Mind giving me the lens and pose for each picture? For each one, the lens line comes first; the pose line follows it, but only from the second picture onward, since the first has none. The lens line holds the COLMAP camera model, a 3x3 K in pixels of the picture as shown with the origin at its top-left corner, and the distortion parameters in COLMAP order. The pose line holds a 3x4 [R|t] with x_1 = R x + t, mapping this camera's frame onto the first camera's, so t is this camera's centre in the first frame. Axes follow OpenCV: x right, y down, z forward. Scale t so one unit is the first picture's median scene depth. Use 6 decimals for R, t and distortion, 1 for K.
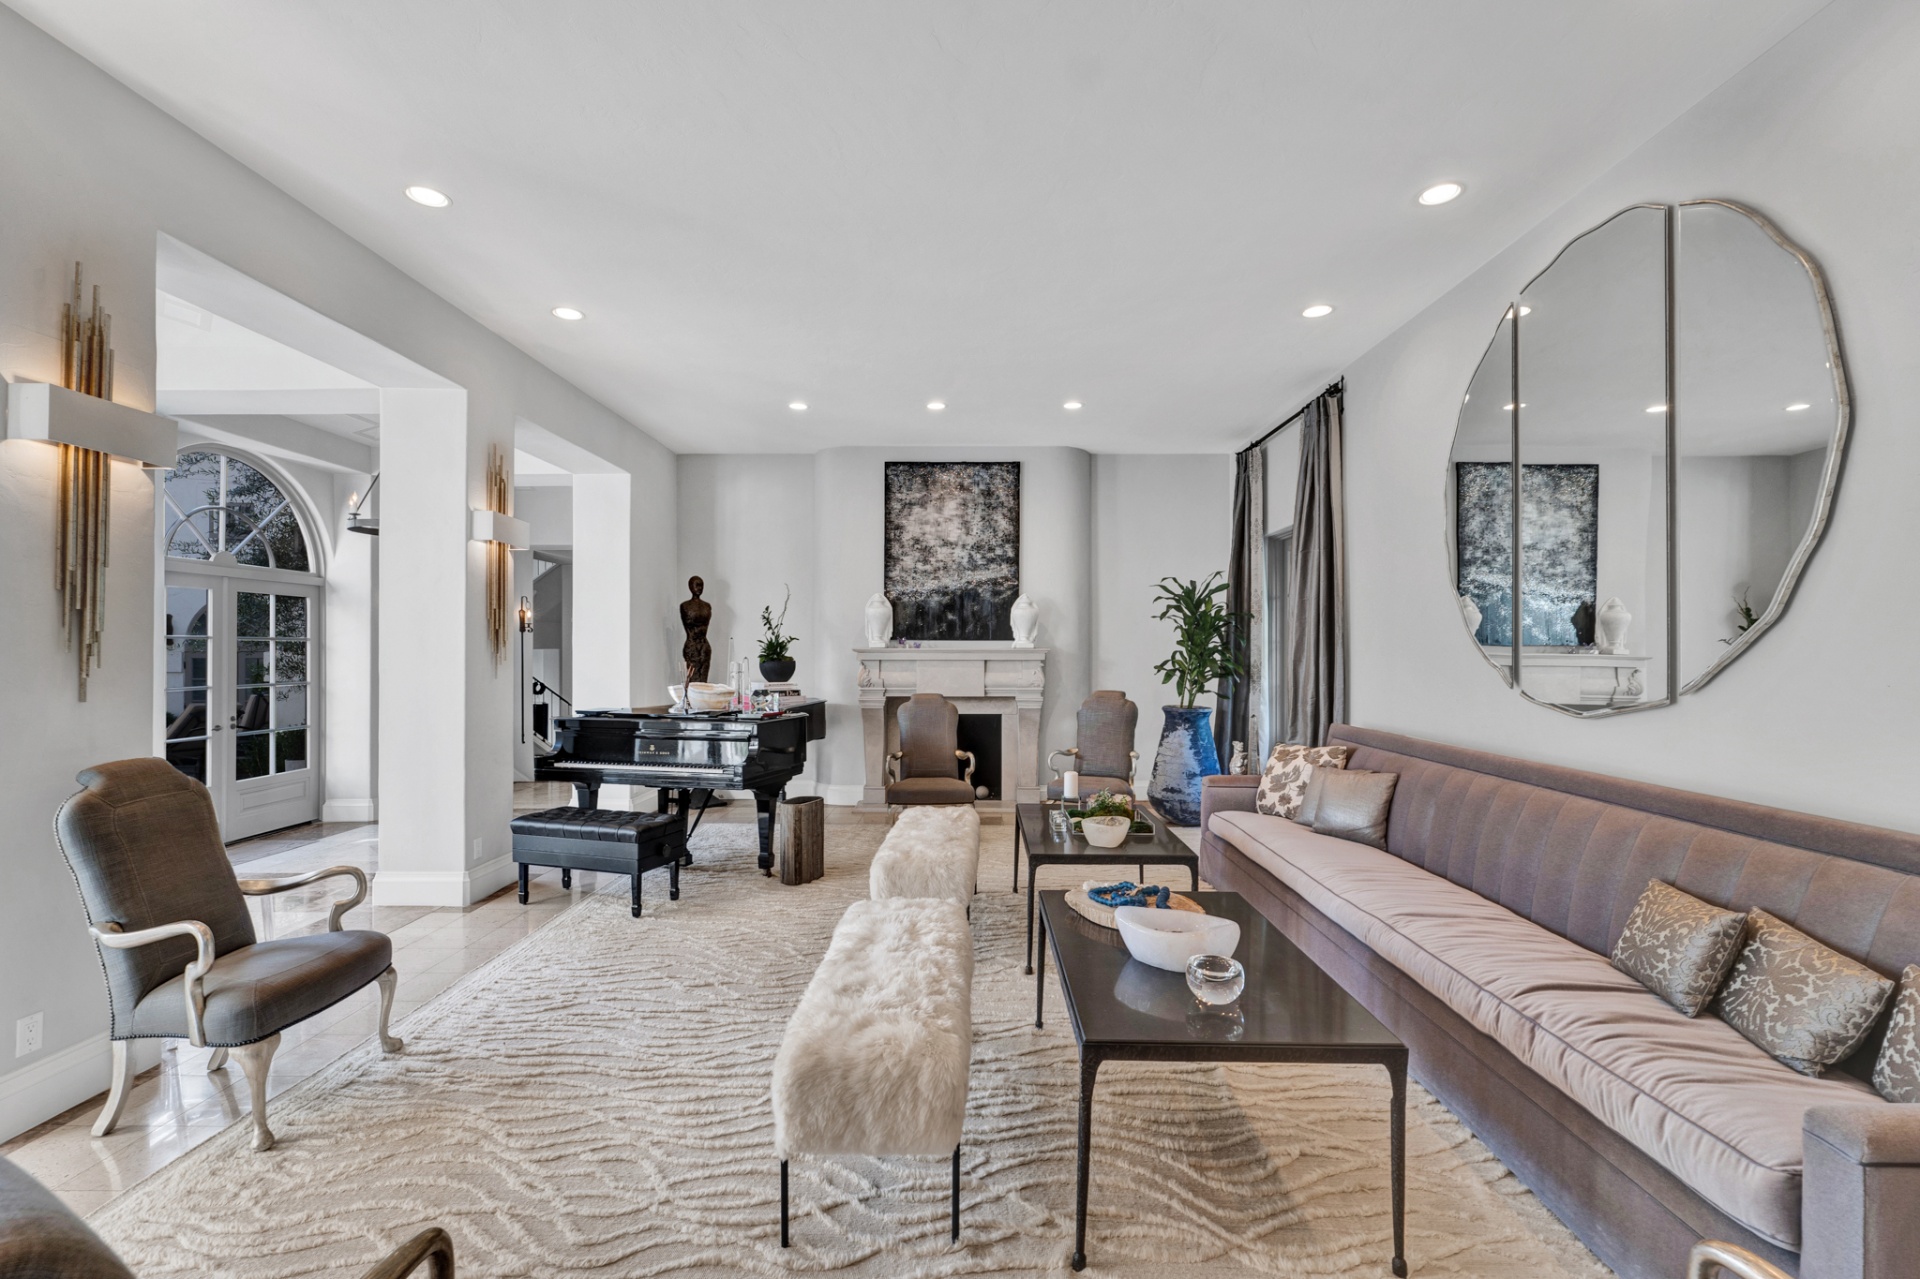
lens RADIAL K [[833.2, 0, 946.4], [0, 833.2, 645.9], [0, 0, 1]] dist [-0.000338, 0.000278]
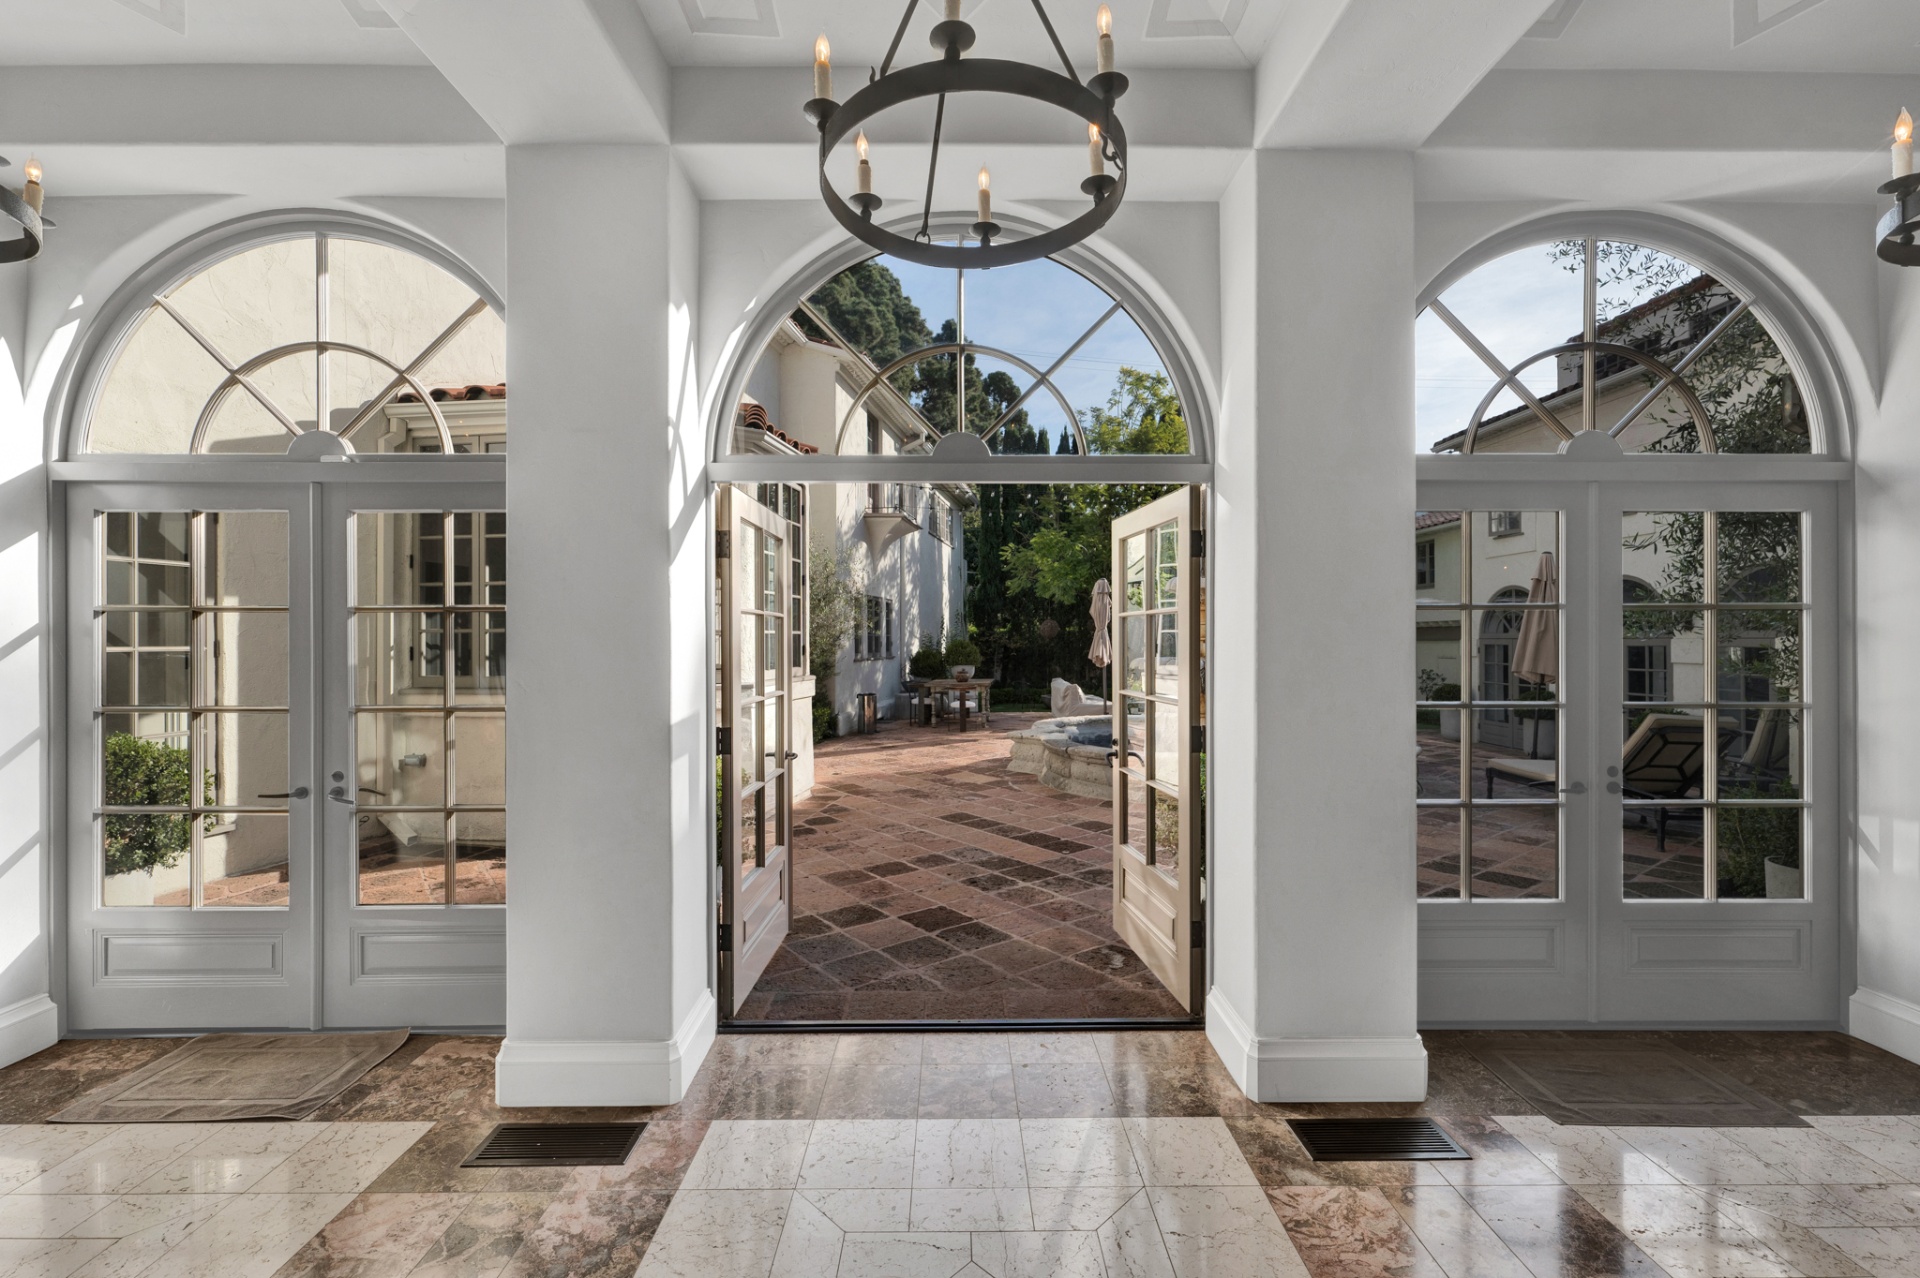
lens RADIAL K [[788.0, 0, 966.5], [0, 788.0, 639.6], [0, 0, 1]] dist [0.001555, -0.001297]
pose [[0.021072, -0.005588, -0.999762, -0.319964], [0.008209, 0.999952, -0.005416, 0.007412], [0.999744, -0.008093, 0.021117, 0.487486]]
